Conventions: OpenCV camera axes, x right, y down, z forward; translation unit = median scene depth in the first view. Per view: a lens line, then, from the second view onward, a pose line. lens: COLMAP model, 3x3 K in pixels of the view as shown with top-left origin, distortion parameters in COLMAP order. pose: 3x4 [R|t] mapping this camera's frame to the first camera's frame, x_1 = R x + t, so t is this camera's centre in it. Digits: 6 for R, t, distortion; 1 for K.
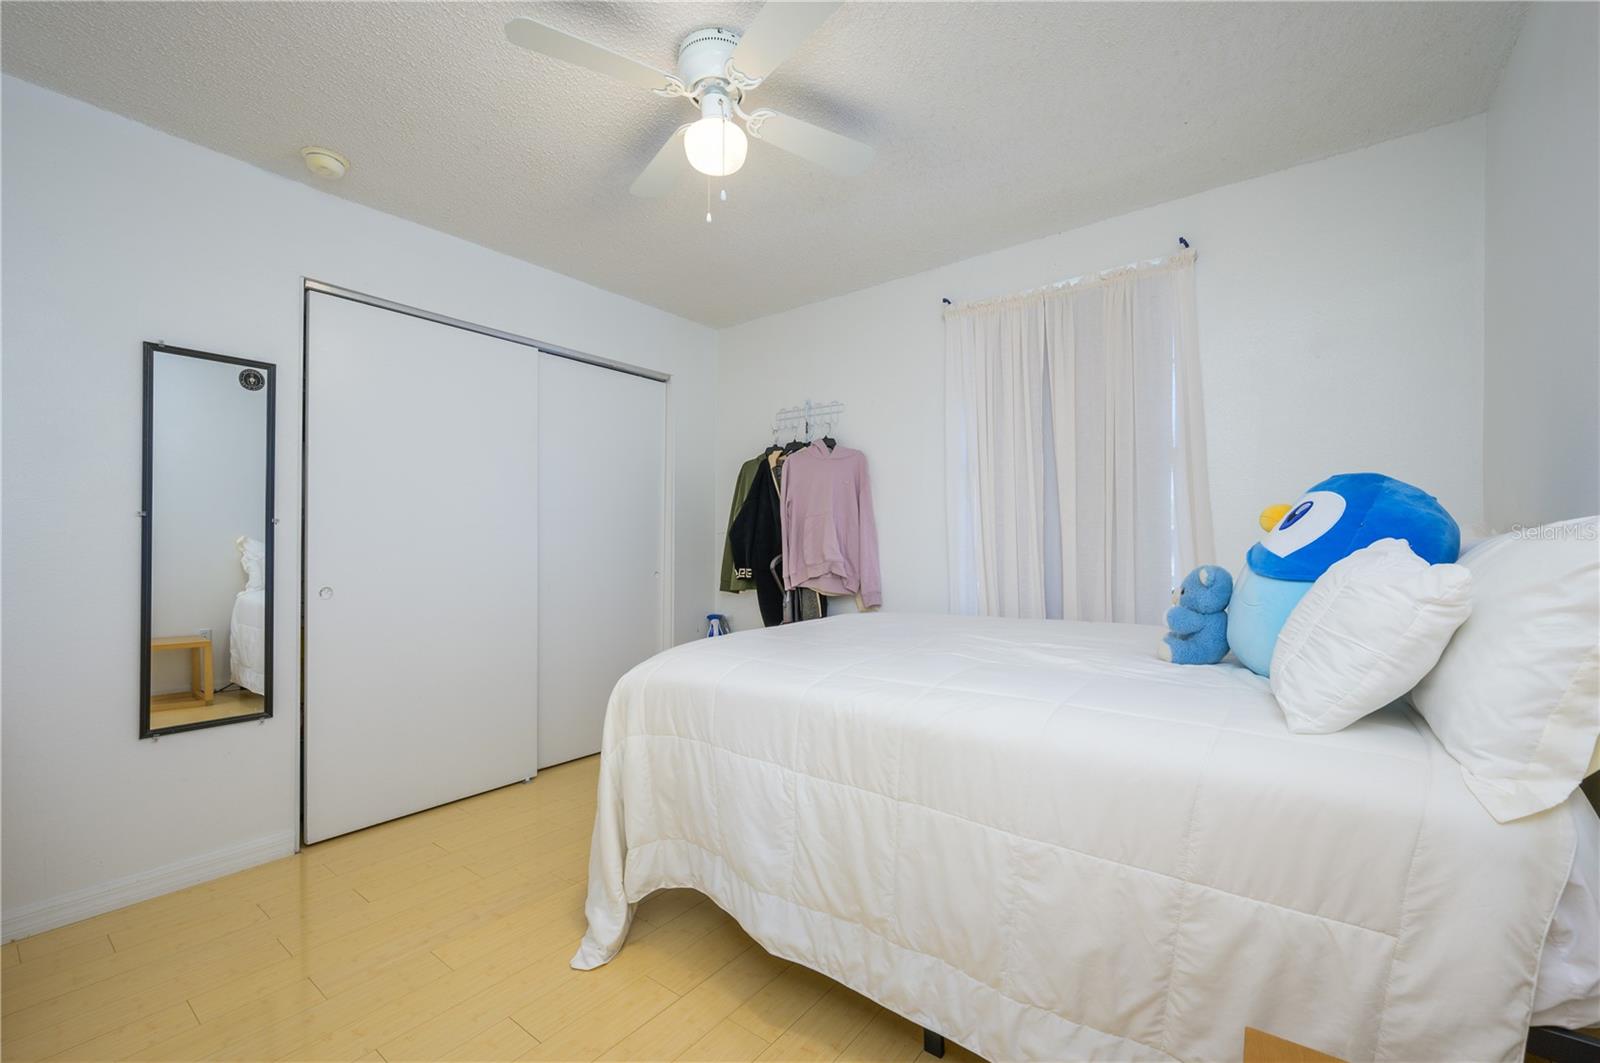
lens RADIAL K [[653.4, 0, 804.8], [0, 653.4, 535.1], [0, 0, 1]] dist [-0.012222, 0.000004]
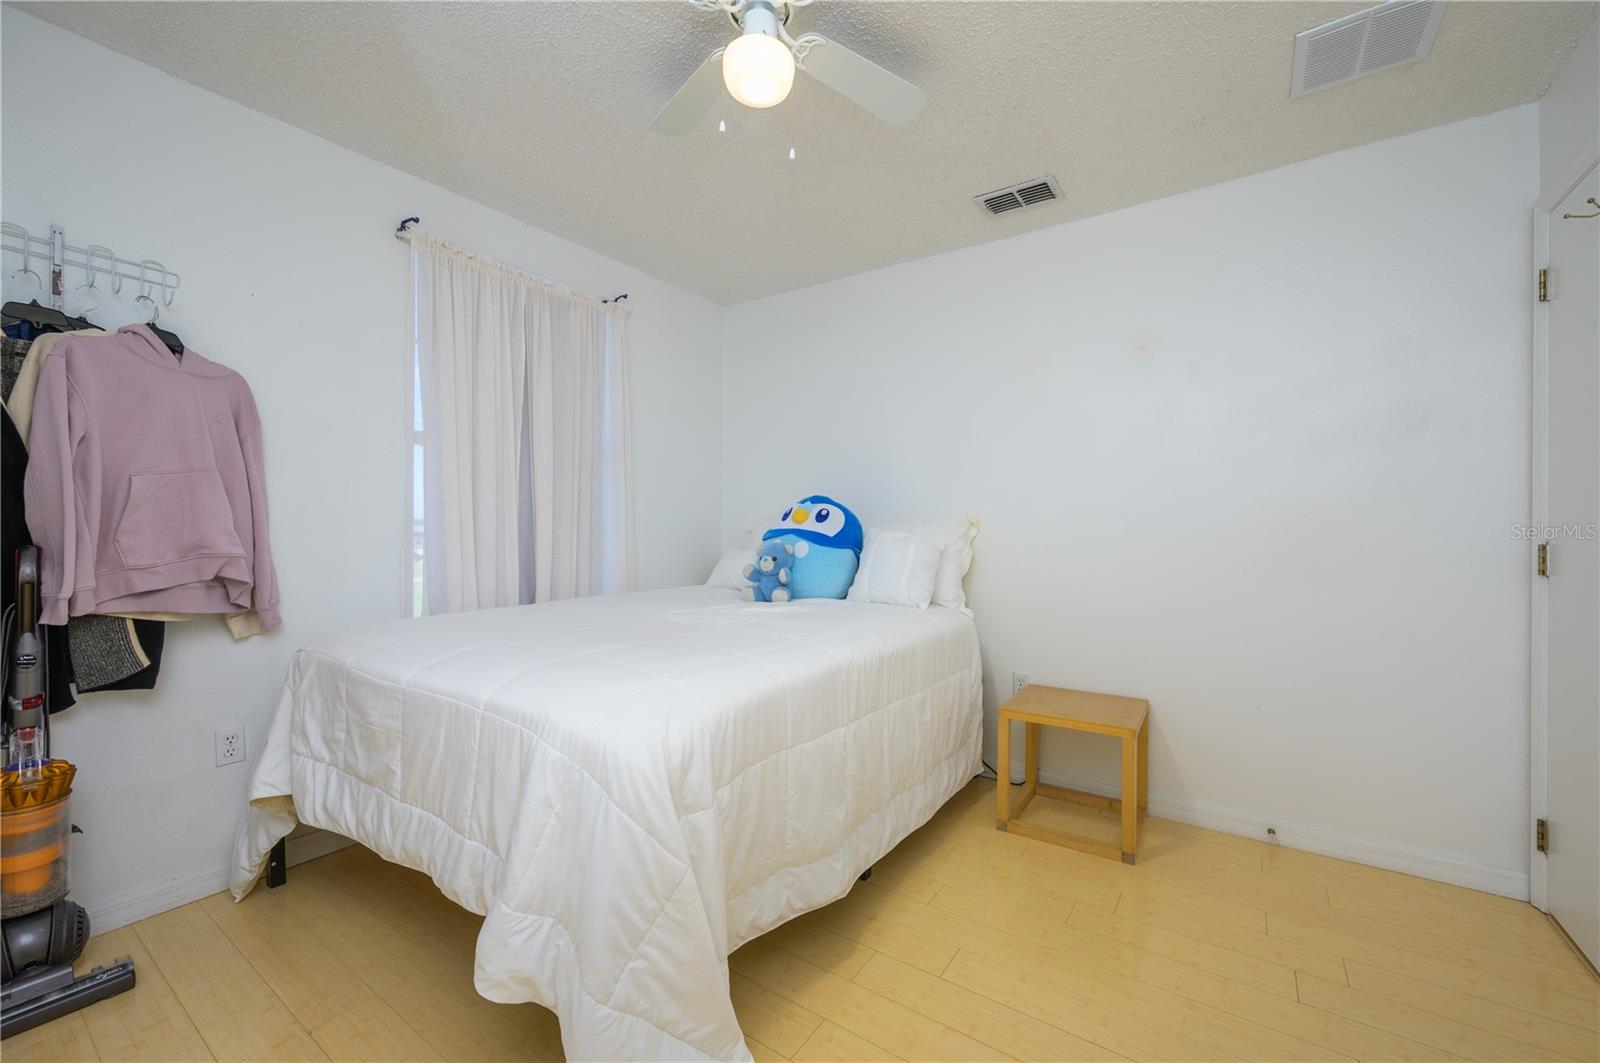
lens RADIAL K [[629.0, 0, 793.3], [0, 629.0, 526.0], [0, 0, 1]] dist [-0.000059, 0.000069]
pose [[-0.027328, 0.012712, 0.999546, -0.513829], [-0.017709, 0.999756, -0.013199, 0.011078], [-0.999470, -0.018061, -0.027097, 0.509280]]
